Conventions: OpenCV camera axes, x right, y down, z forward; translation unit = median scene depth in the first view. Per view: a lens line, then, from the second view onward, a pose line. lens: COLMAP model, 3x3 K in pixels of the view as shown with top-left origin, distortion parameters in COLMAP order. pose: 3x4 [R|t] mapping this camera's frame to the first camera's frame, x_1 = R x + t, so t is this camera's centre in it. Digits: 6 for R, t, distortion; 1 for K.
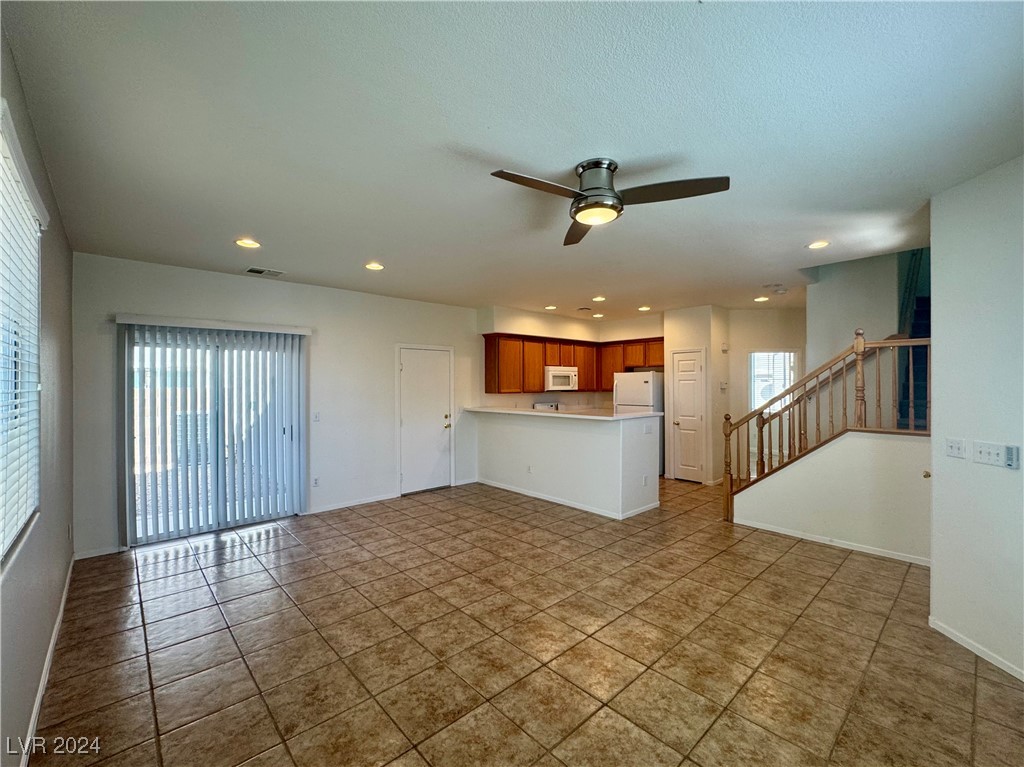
lens RADIAL K [[431.2, 0, 514.0], [0, 431.2, 383.5], [0, 0, 1]] dist [-0.001862, -0.001088]
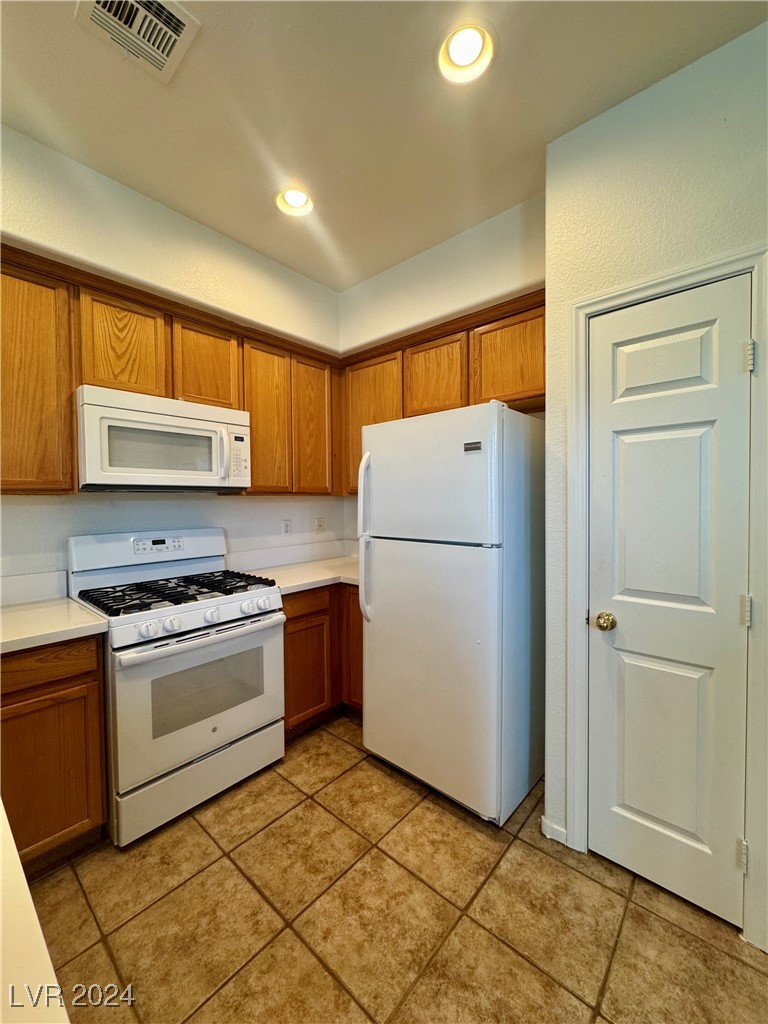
lens RADIAL K [[410.1, 0, 386.4], [0, 410.1, 511.5], [0, 0, 1]] dist [-0.005040, 0.001186]
pose [[0.993695, -0.006088, 0.111948, 0.404432], [0.002795, 0.999559, 0.029547, 0.045542], [-0.112079, -0.029048, 0.993275, 1.350425]]
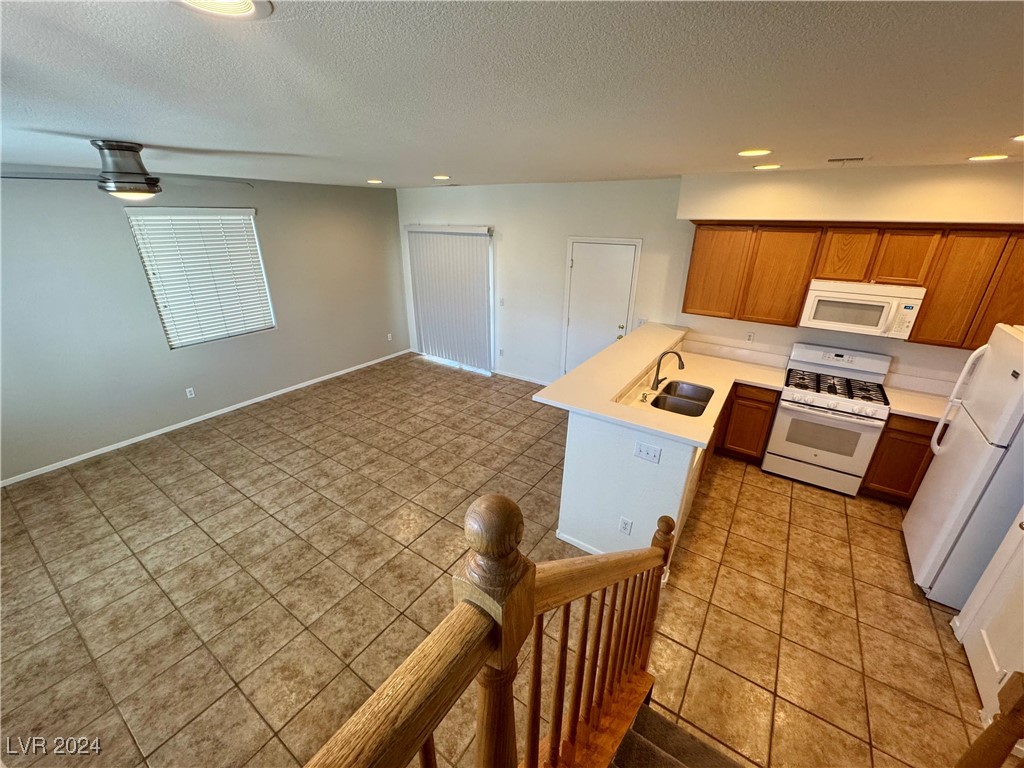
lens RADIAL K [[410.1, 0, 514.0], [0, 410.1, 383.4], [0, 0, 1]] dist [-0.005040, 0.001186]
pose [[0.231155, 0.375080, -0.897710, 0.876173], [-0.008923, 0.923478, 0.383549, -0.200226], [0.972876, -0.080649, 0.216813, 0.961471]]
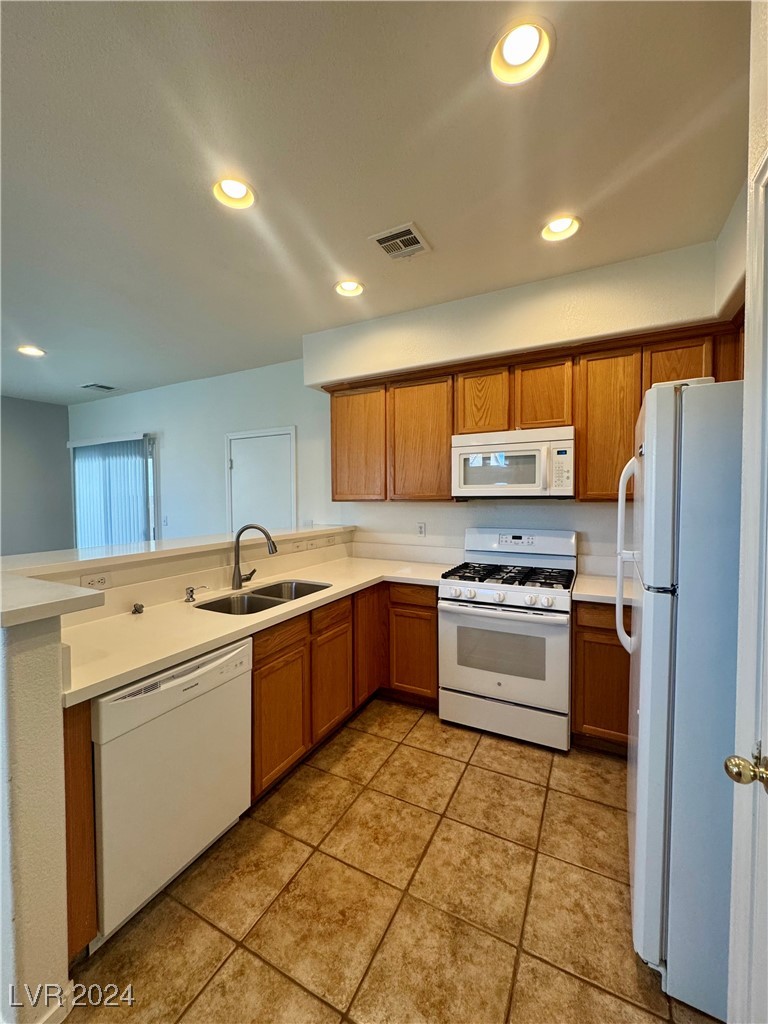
lens RADIAL K [[410.1, 0, 386.0], [0, 410.1, 511.5], [0, 0, 1]] dist [-0.005040, 0.001186]
pose [[0.342875, 0.037902, -0.938616, 0.751948], [0.005945, 0.999078, 0.042515, 0.024546], [0.939362, -0.020157, 0.342334, 1.462191]]
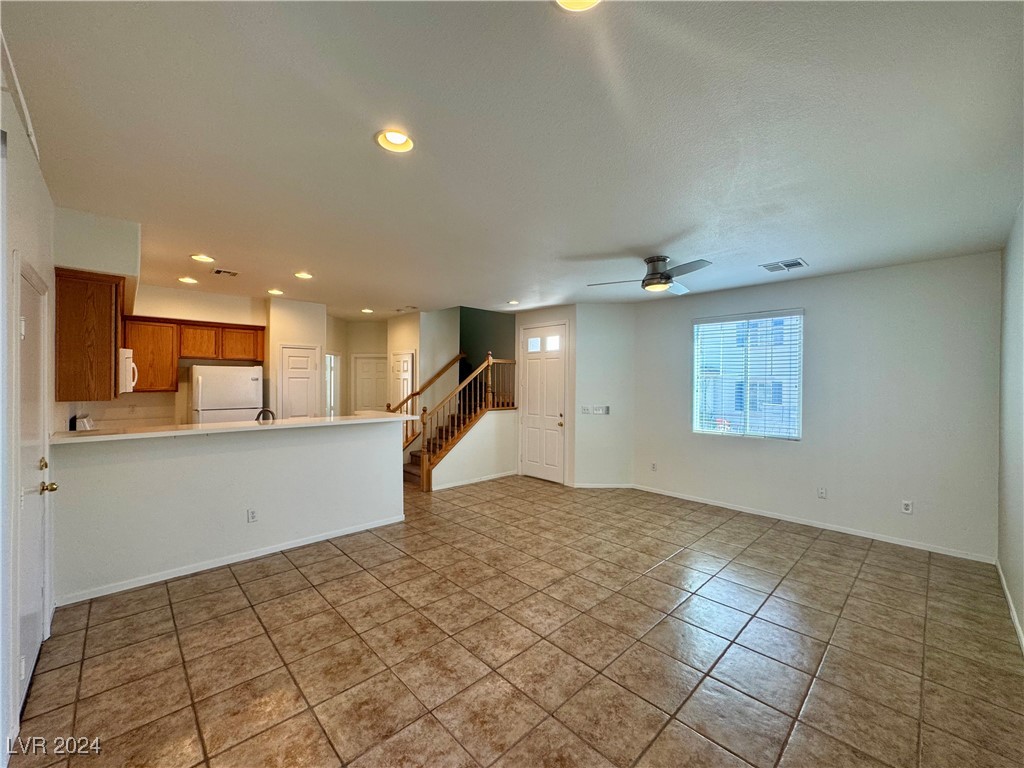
lens RADIAL K [[410.1, 0, 506.9], [0, 410.1, 381.2], [0, 0, 1]] dist [-0.005040, 0.001186]
pose [[-0.010267, 0.003826, 0.999940, -0.828751], [-0.008742, 0.999954, -0.003916, -0.000366], [-0.999909, -0.008782, -0.010233, 0.923630]]
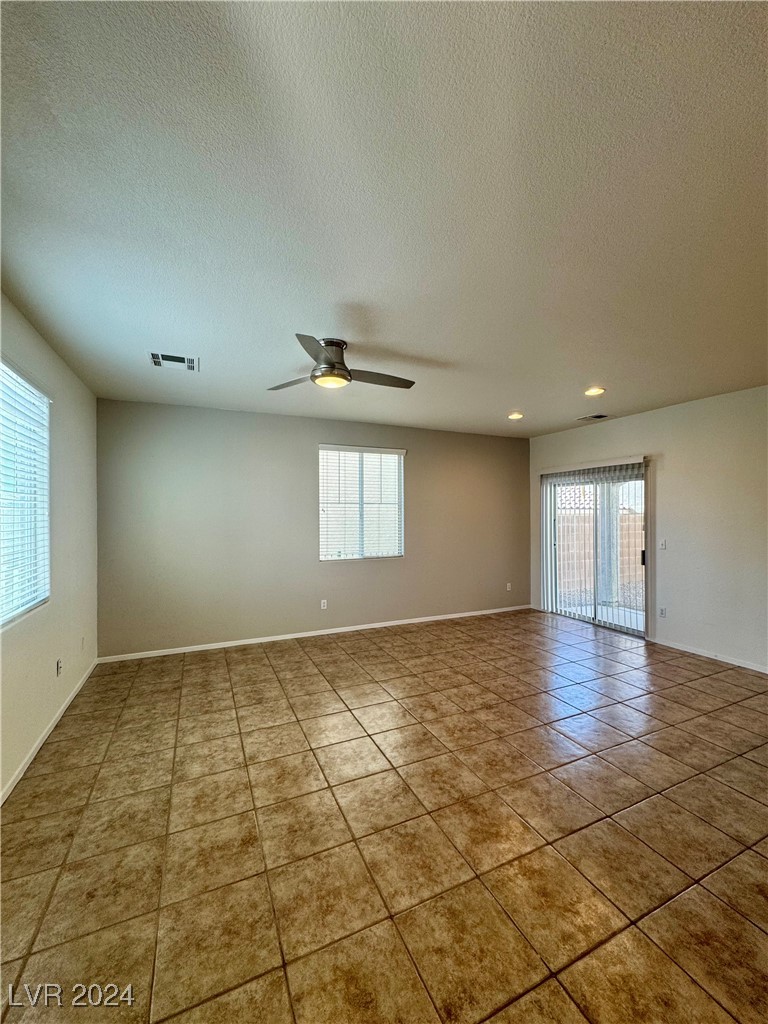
lens RADIAL K [[410.1, 0, 386.5], [0, 410.1, 513.8], [0, 0, 1]] dist [-0.005040, 0.001186]
pose [[-0.305089, 0.004657, -0.952312, 0.750160], [0.005430, 0.999980, 0.003151, 0.003326], [0.952308, -0.004210, -0.305108, 0.875018]]
